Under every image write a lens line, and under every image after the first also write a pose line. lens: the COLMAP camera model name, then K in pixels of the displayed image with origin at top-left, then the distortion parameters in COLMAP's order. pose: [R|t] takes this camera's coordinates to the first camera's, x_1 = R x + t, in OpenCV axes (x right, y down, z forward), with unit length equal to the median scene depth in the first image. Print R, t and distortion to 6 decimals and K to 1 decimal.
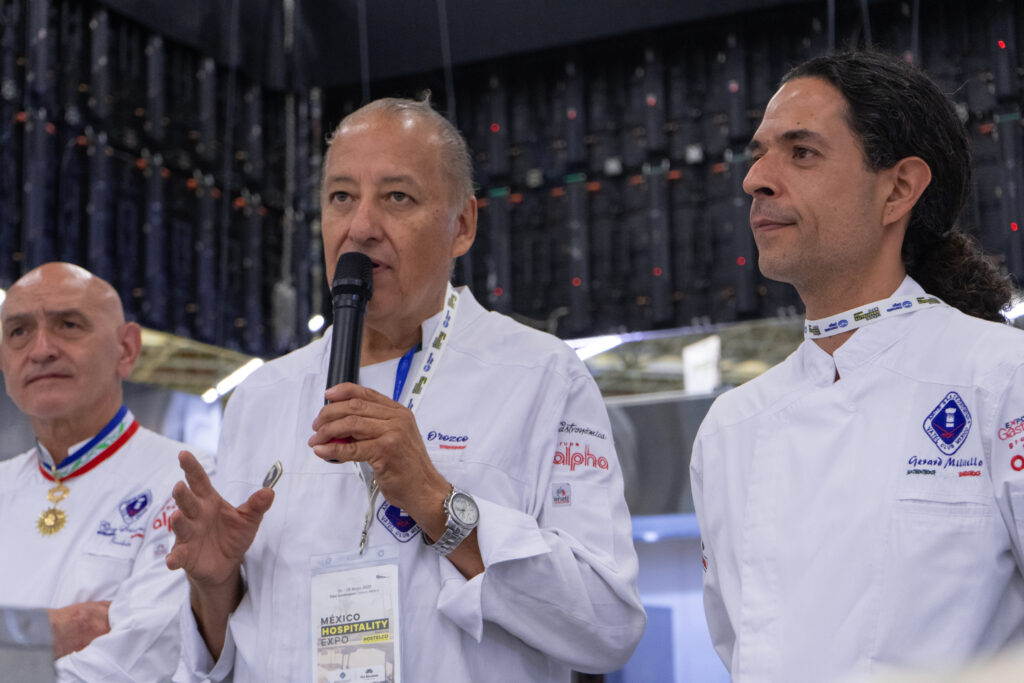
lens RADIAL K [[2139.8, 0, 505.5], [0, 2139.8, 334.1], [0, 0, 1]] dist [0.056375, 0.000000]
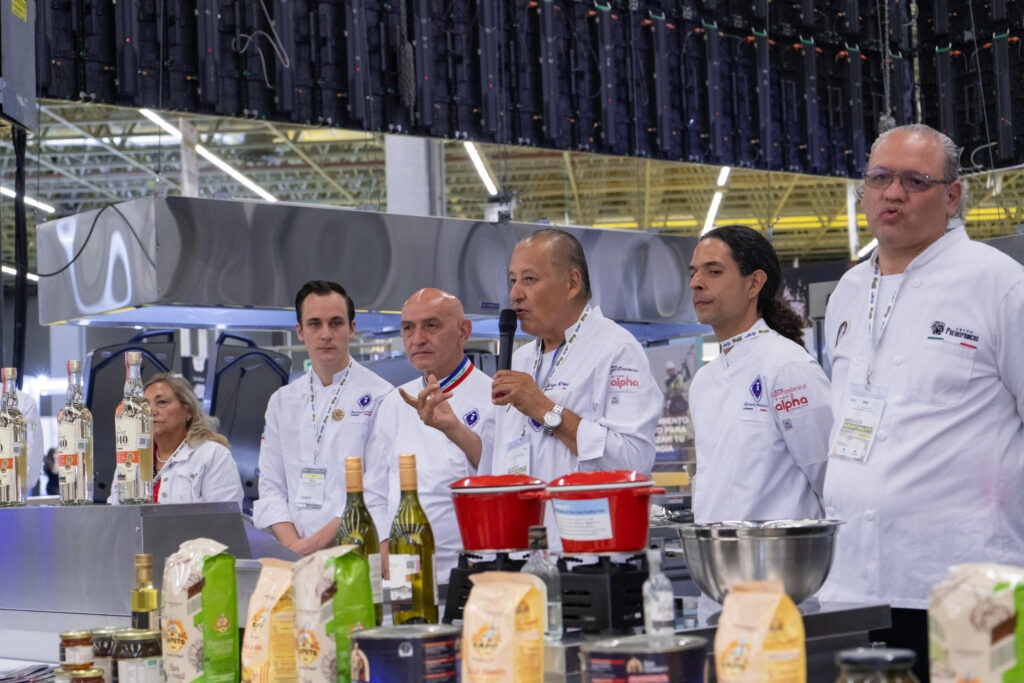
lens RADIAL K [[2111.9, 0, 505.7], [0, 2111.9, 341.5], [0, 0, 1]] dist [-0.034557, 0.000000]
pose [[0.930410, -0.042847, -0.364007, 0.150676], [0.088443, 0.990041, 0.109526, -0.055217], [0.355689, -0.134098, 0.924934, -0.241600]]
